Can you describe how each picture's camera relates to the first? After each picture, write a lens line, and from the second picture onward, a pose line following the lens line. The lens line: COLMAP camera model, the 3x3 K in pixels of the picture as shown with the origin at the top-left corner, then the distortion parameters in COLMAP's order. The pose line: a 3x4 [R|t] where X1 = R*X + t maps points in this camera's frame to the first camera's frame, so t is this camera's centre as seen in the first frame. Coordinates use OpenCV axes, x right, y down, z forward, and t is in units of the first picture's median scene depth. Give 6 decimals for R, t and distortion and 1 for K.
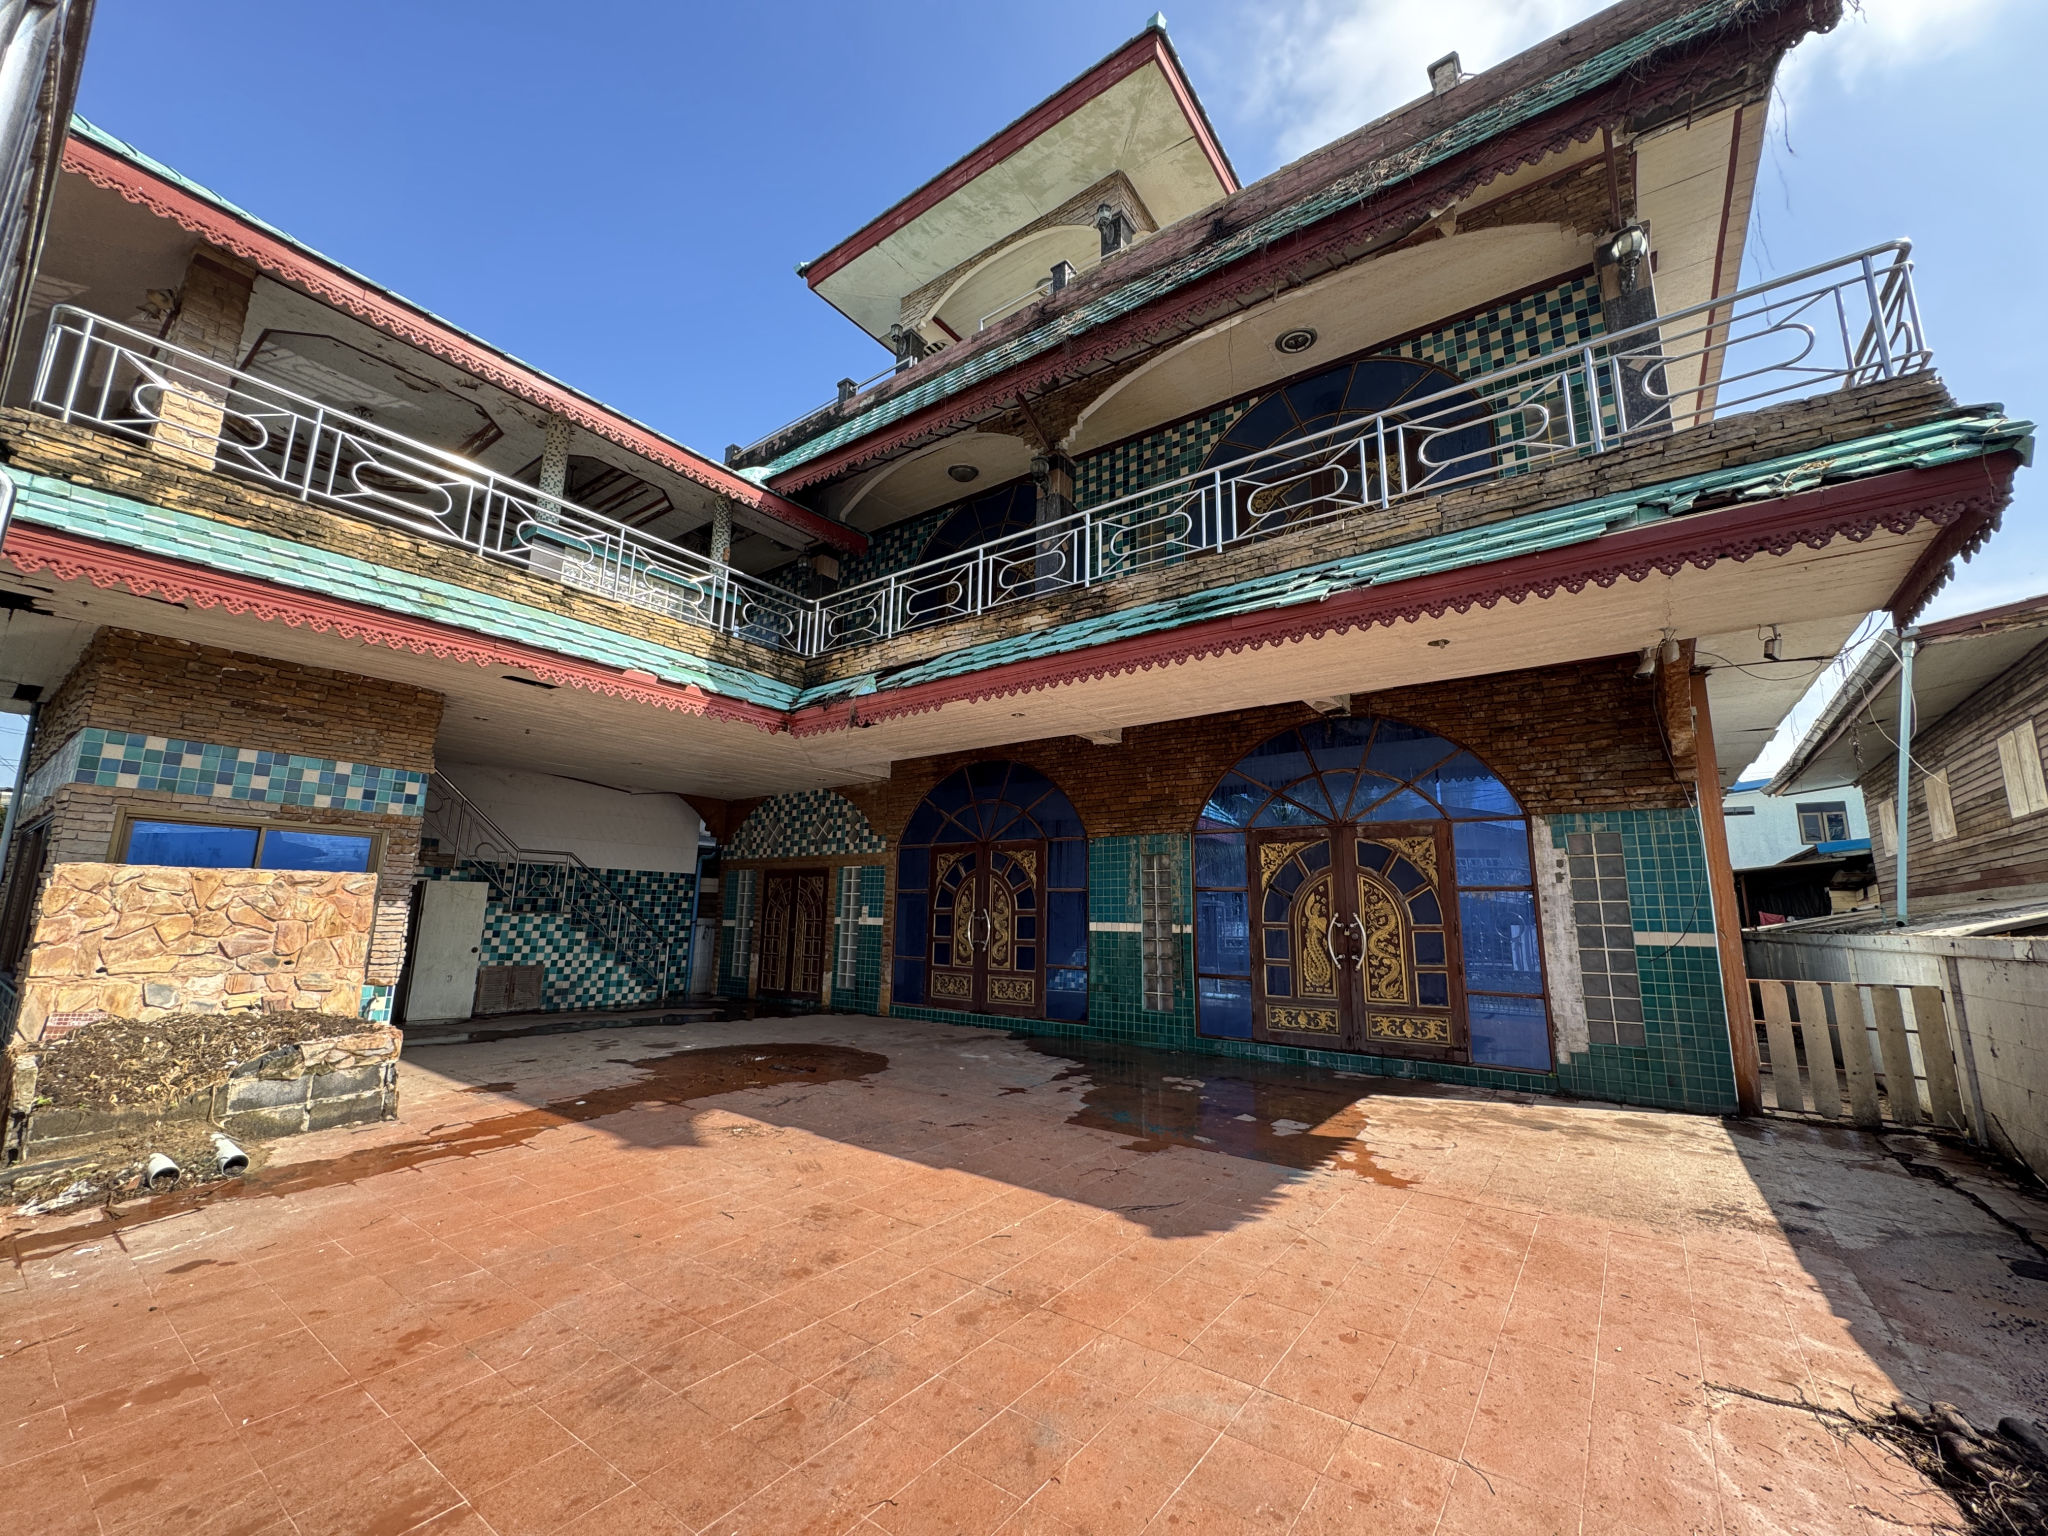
lens RADIAL K [[815.5, 0, 1026.2], [0, 815.5, 771.2], [0, 0, 1]] dist [-0.002347, 0.000050]
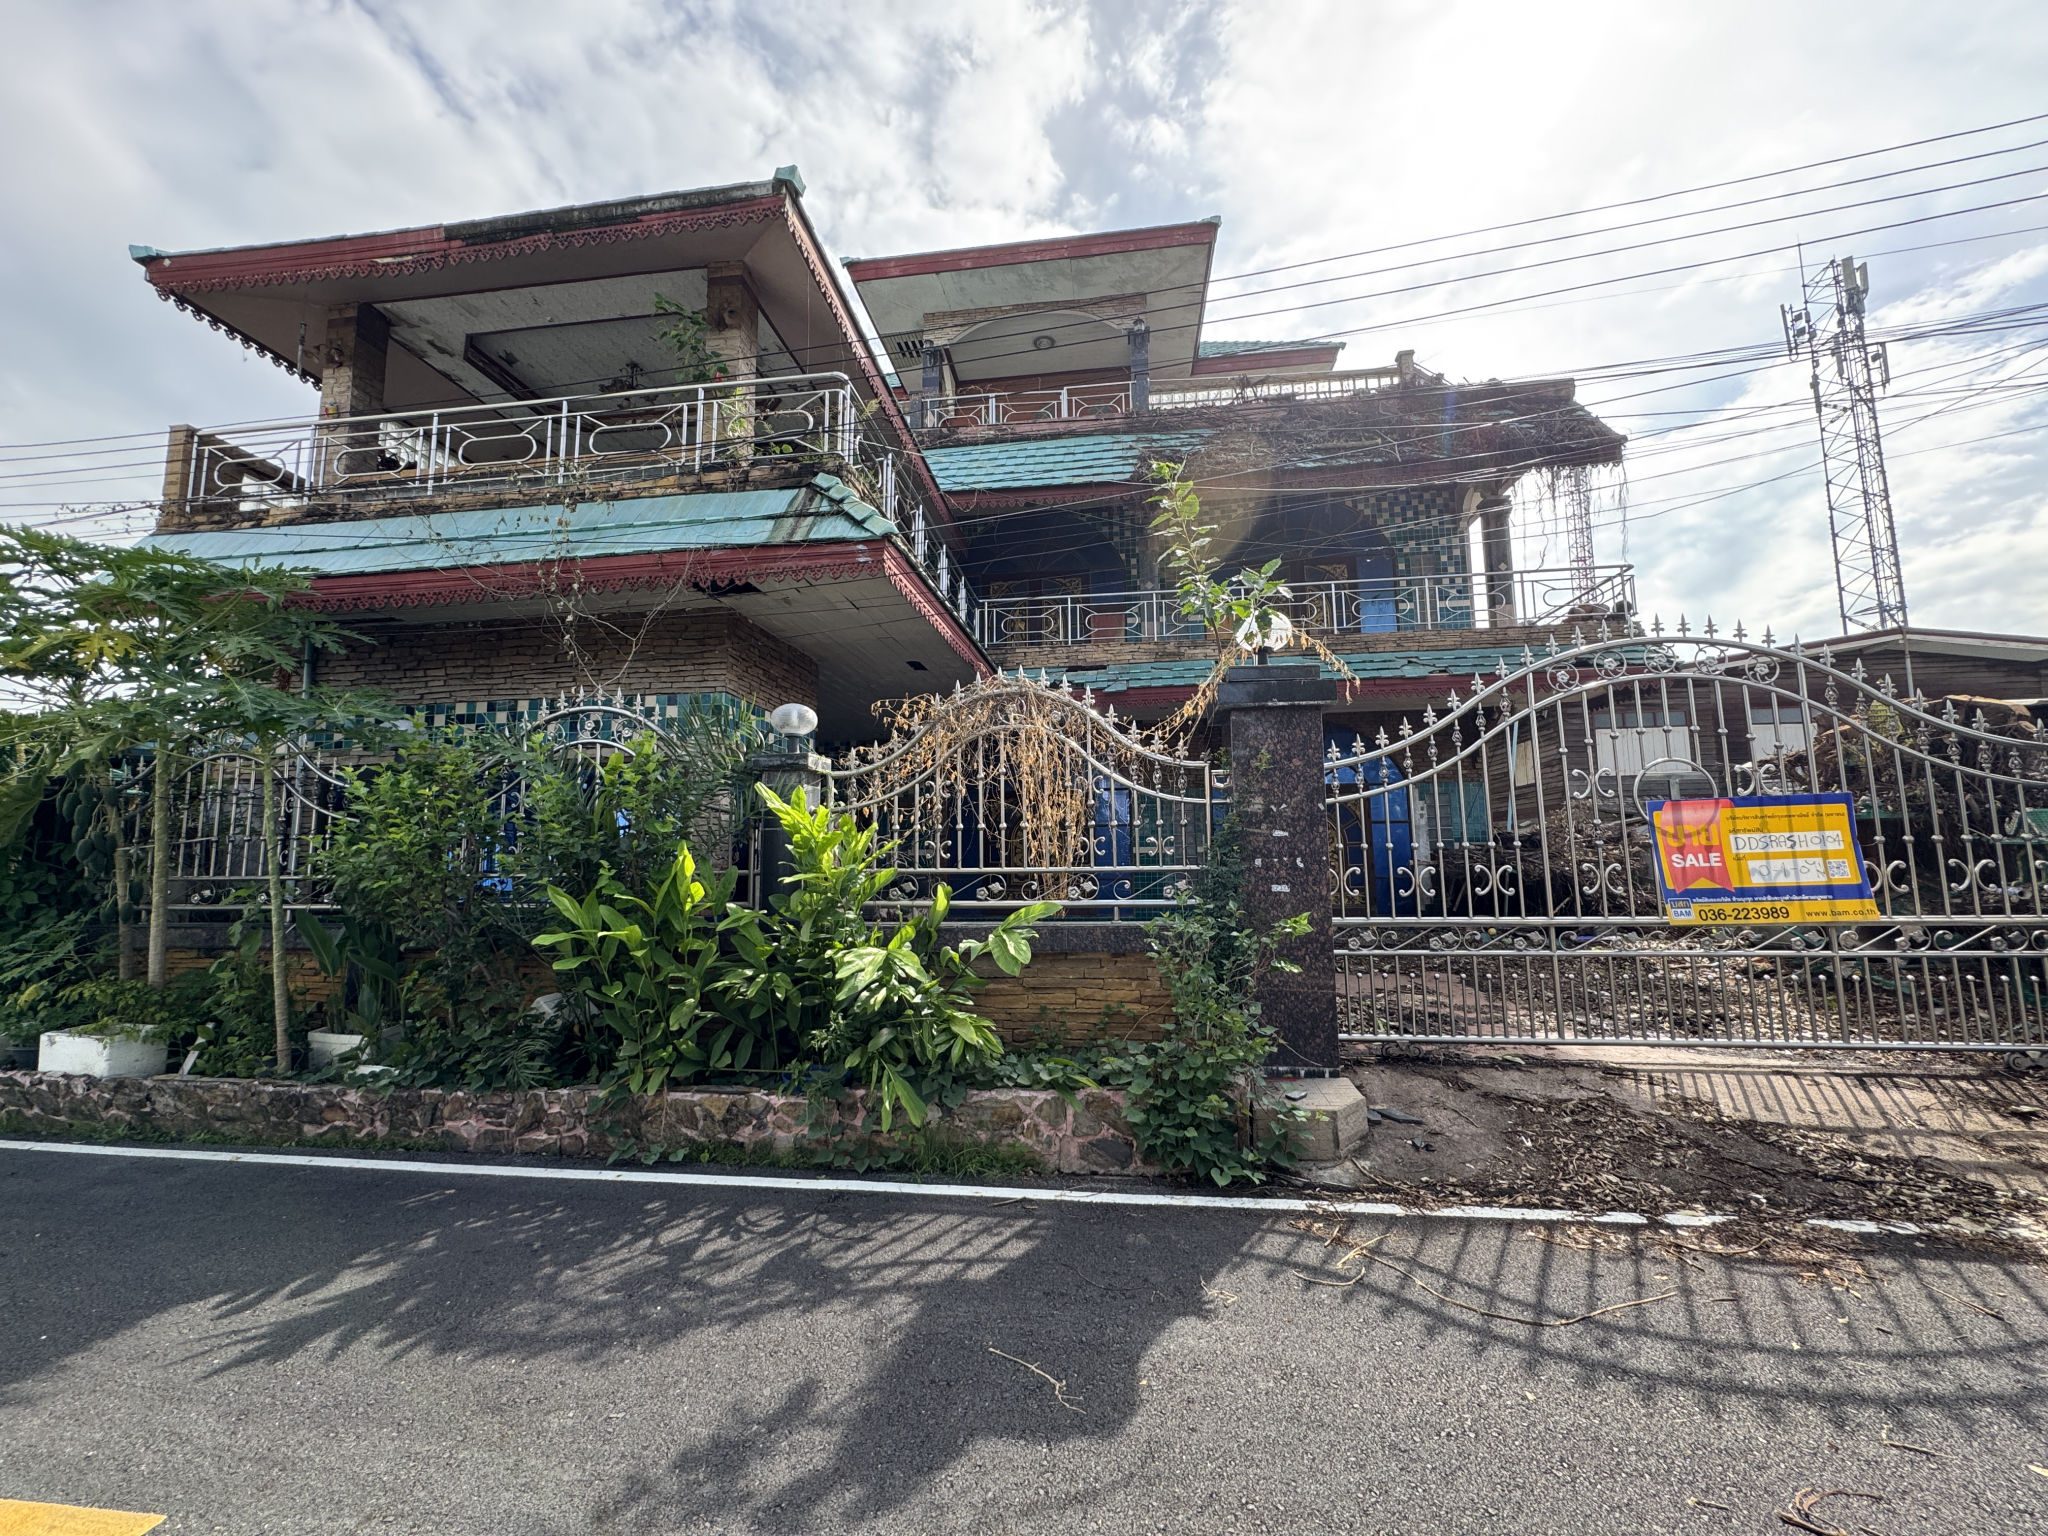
lens RADIAL K [[813.6, 0, 1025.9], [0, 813.6, 771.0], [0, 0, 1]] dist [-0.001845, -0.000191]
pose [[0.876790, 0.024955, 0.480225, -0.923123], [-0.058772, 0.996727, 0.055510, -0.021279], [-0.477268, -0.076895, 0.875387, -0.188883]]
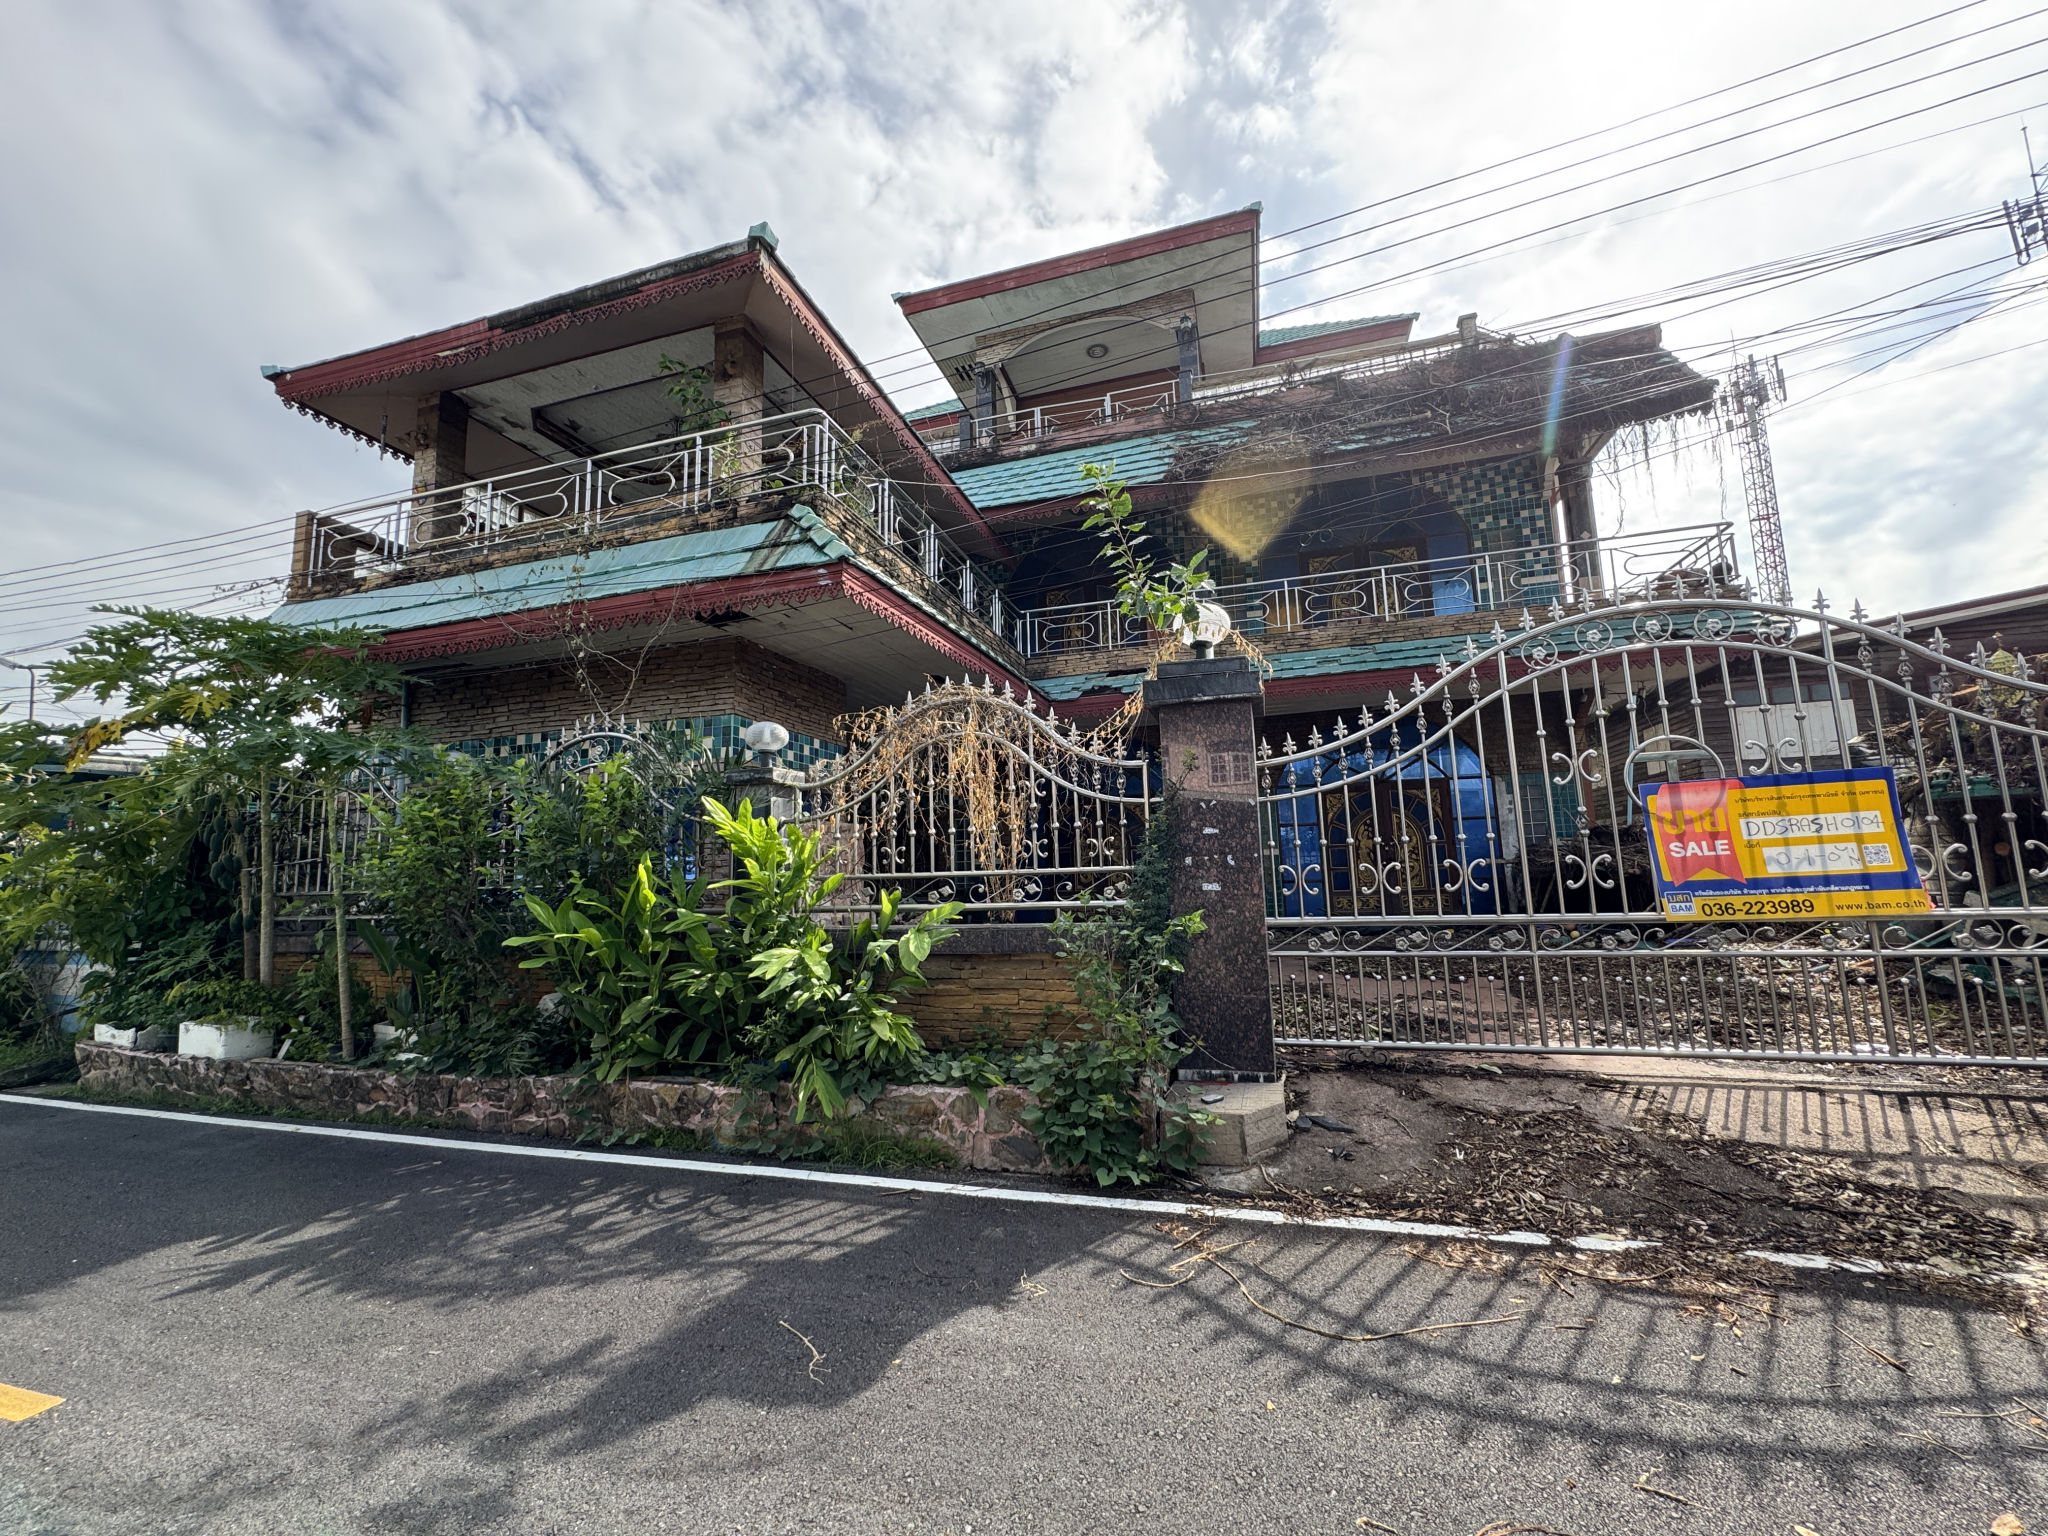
lens RADIAL K [[813.6, 0, 1025.9], [0, 813.6, 771.0], [0, 0, 1]] dist [-0.001845, -0.000191]
pose [[0.941974, -0.003540, 0.335667, -0.793844], [-0.013636, 0.998716, 0.048798, -0.022801], [-0.335409, -0.050543, 0.940716, -0.260076]]
